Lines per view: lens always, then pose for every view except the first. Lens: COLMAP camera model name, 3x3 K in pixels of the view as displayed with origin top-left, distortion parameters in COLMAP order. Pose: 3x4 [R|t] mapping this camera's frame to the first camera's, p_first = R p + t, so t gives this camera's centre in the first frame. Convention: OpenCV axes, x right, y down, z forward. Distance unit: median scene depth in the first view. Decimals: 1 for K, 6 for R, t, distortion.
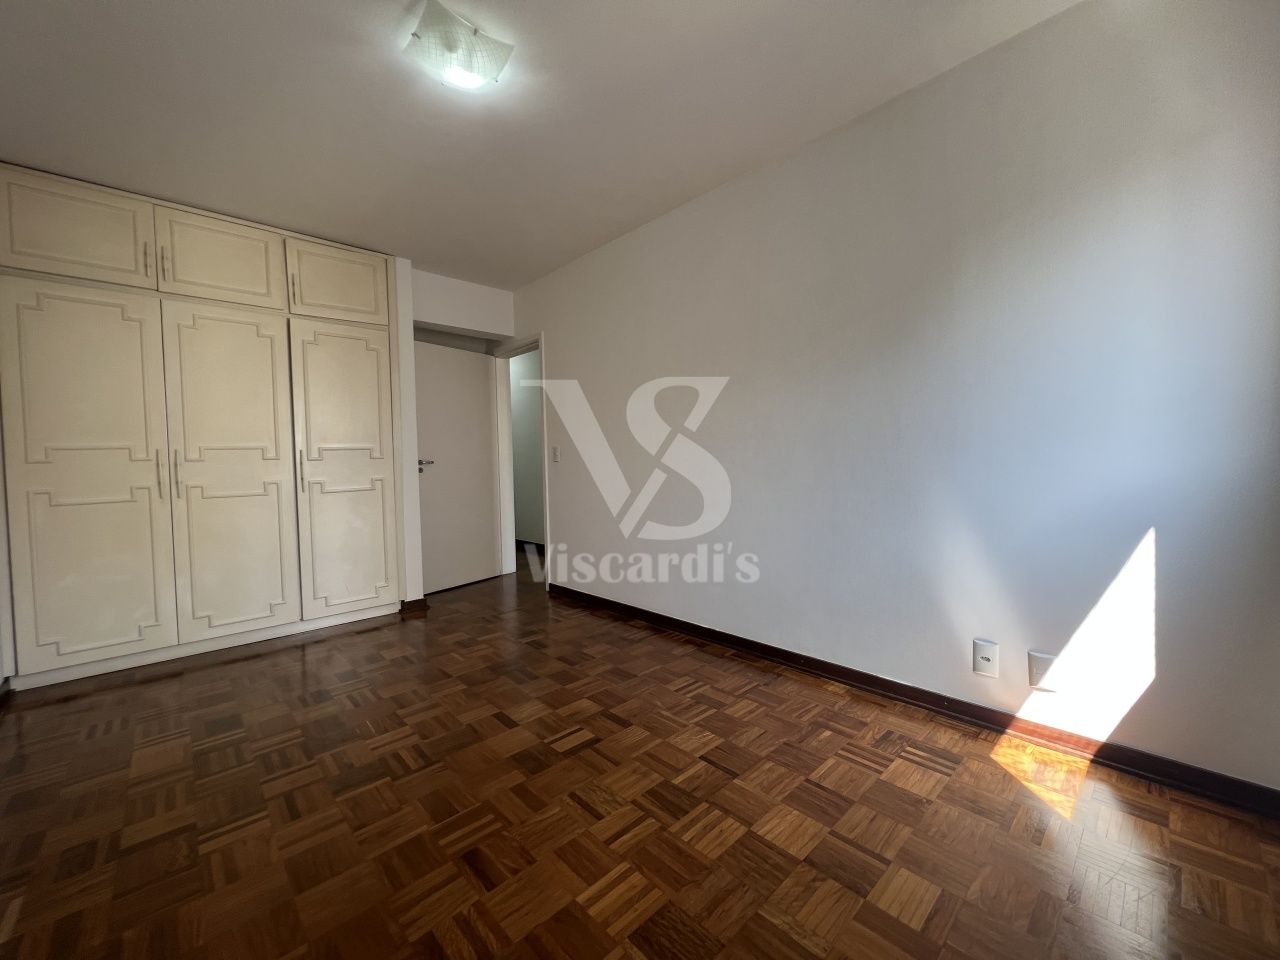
lens RADIAL K [[512.7, 0, 636.1], [0, 512.7, 476.7], [0, 0, 1]] dist [-0.003020, 0.001060]
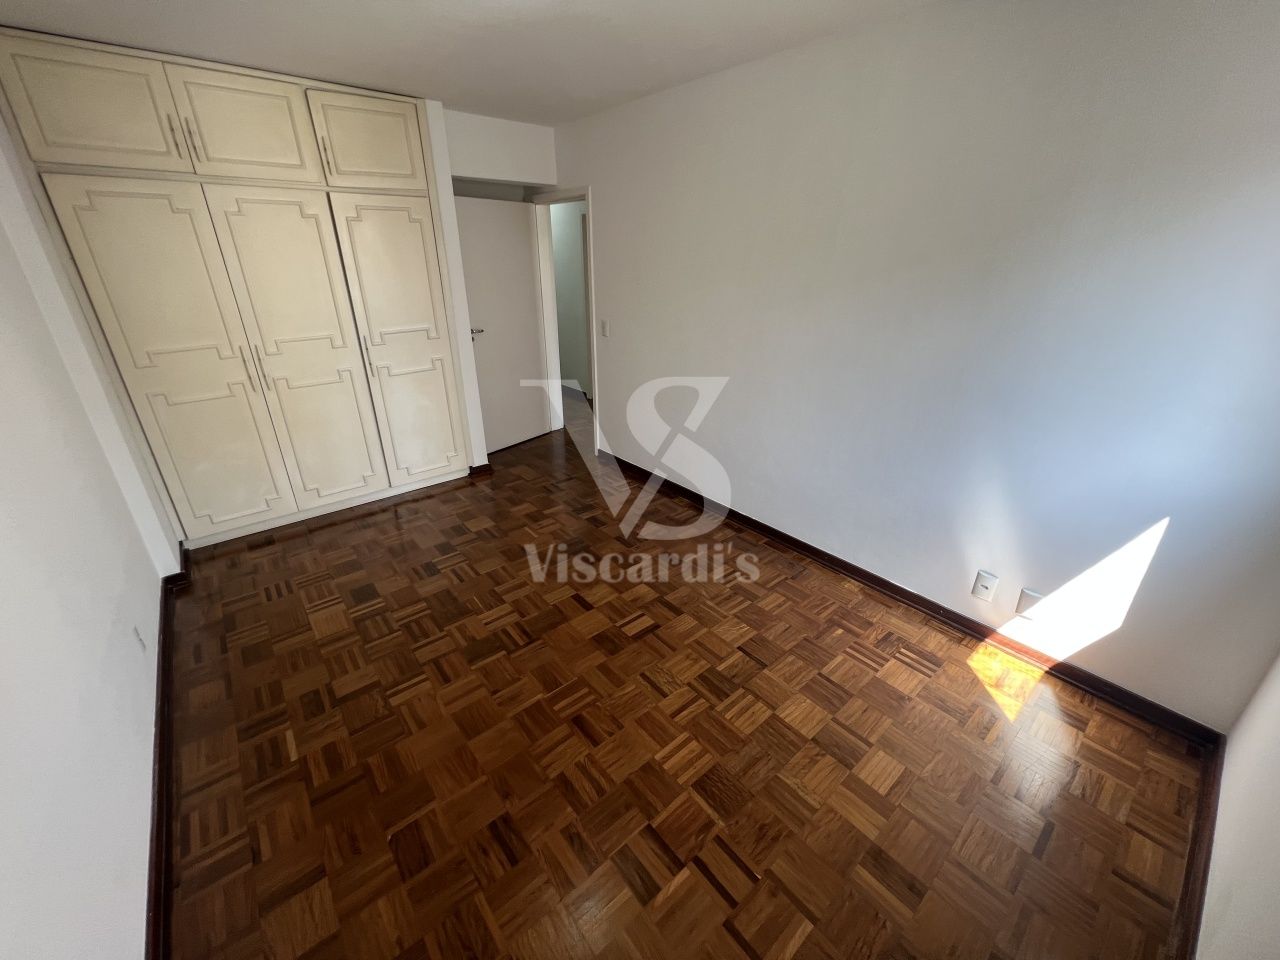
lens RADIAL K [[512.7, 0, 636.1], [0, 512.7, 476.7], [0, 0, 1]] dist [-0.003020, 0.001060]
pose [[0.998320, 0.040681, -0.041247, -0.094435], [-0.022434, 0.927894, 0.372168, -0.325407], [0.053413, -0.370617, 0.927248, -0.057669]]
